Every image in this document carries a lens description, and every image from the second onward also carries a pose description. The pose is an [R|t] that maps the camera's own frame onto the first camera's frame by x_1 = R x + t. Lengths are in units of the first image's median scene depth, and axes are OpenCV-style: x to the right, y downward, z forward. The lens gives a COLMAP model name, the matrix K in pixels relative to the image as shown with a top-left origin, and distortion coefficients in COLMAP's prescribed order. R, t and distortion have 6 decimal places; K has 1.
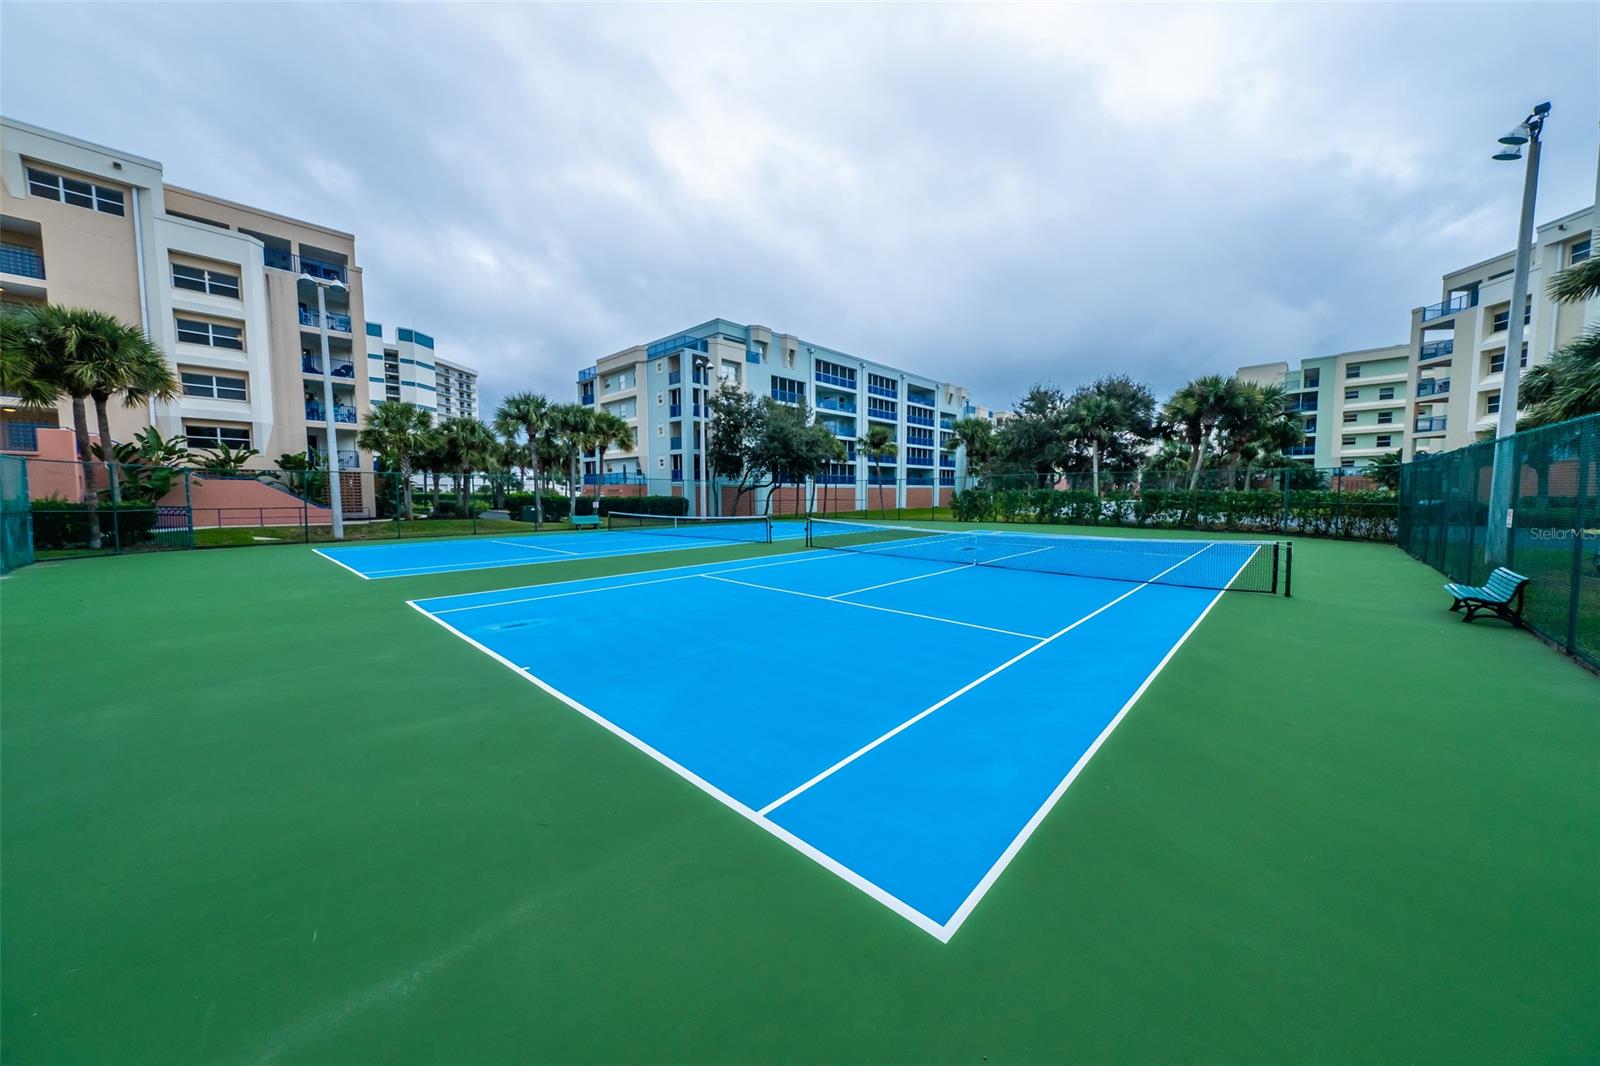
lens RADIAL K [[534.2, 0, 802.9], [0, 534.2, 526.9], [0, 0, 1]] dist [0.002479, 0.000168]
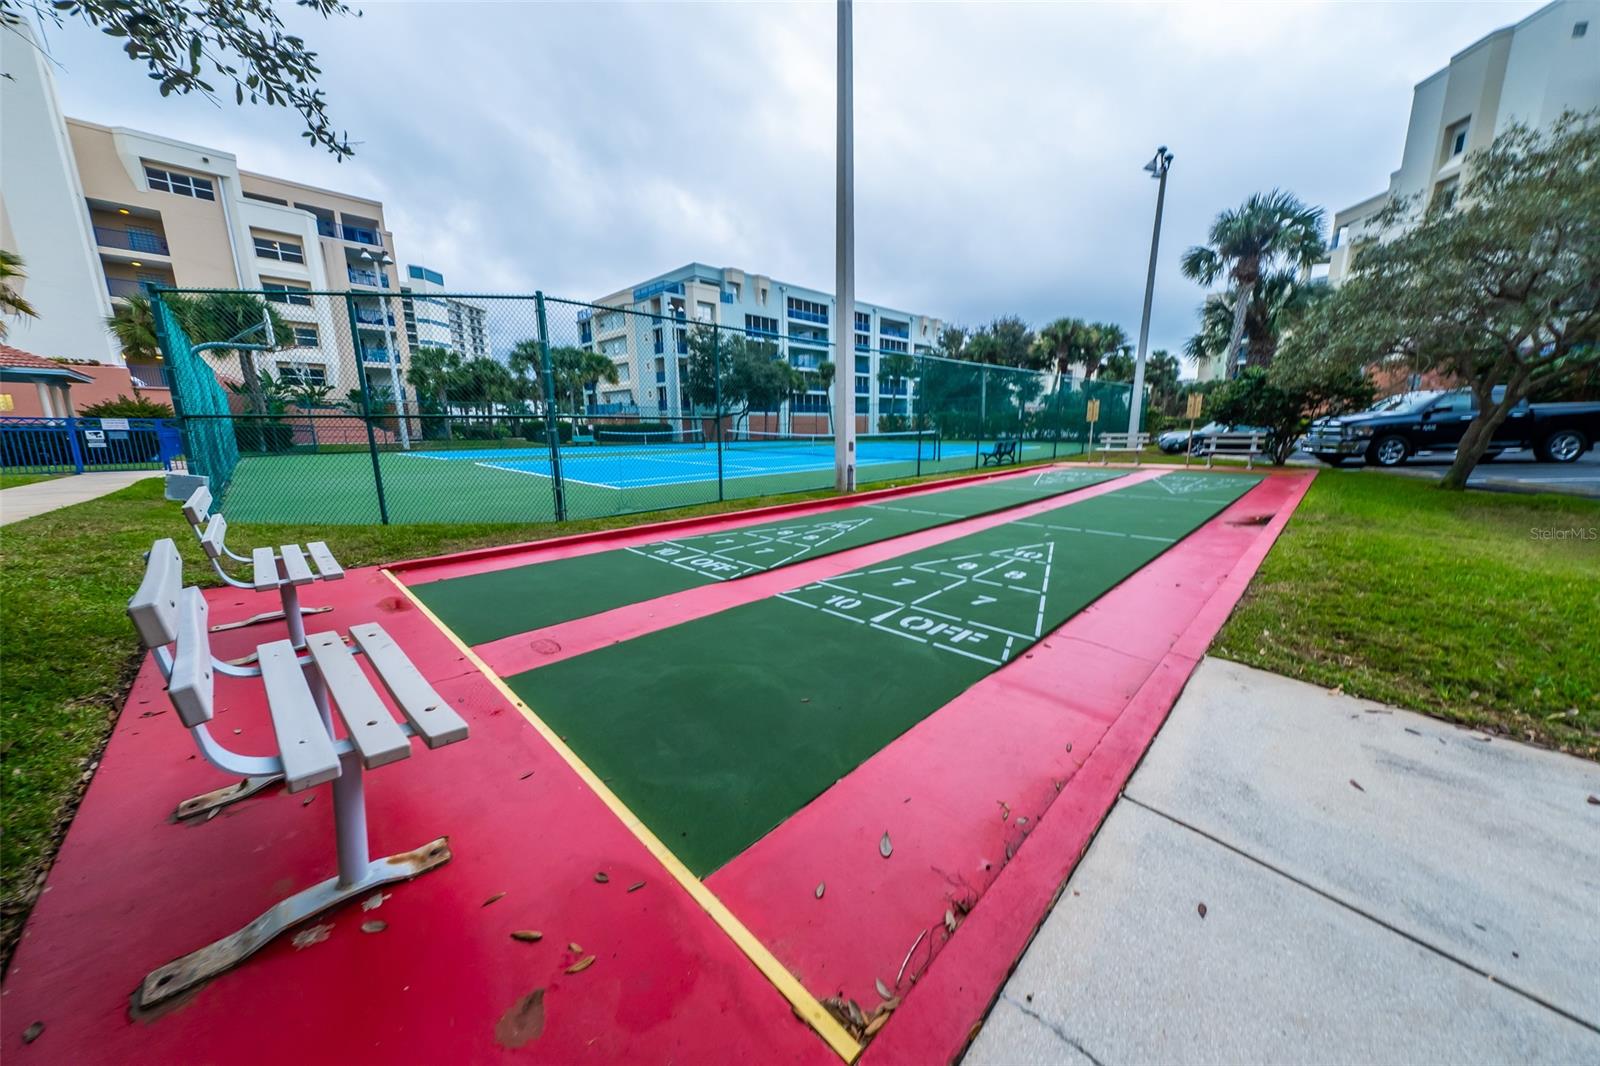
lens RADIAL K [[534.2, 0, 803.8], [0, 534.2, 536.0], [0, 0, 1]] dist [0.002479, 0.000168]
pose [[0.999512, -0.001168, -0.031228, 0.117521], [0.005447, 0.990515, 0.137293, 0.031203], [0.030771, -0.137396, 0.990038, -0.209763]]
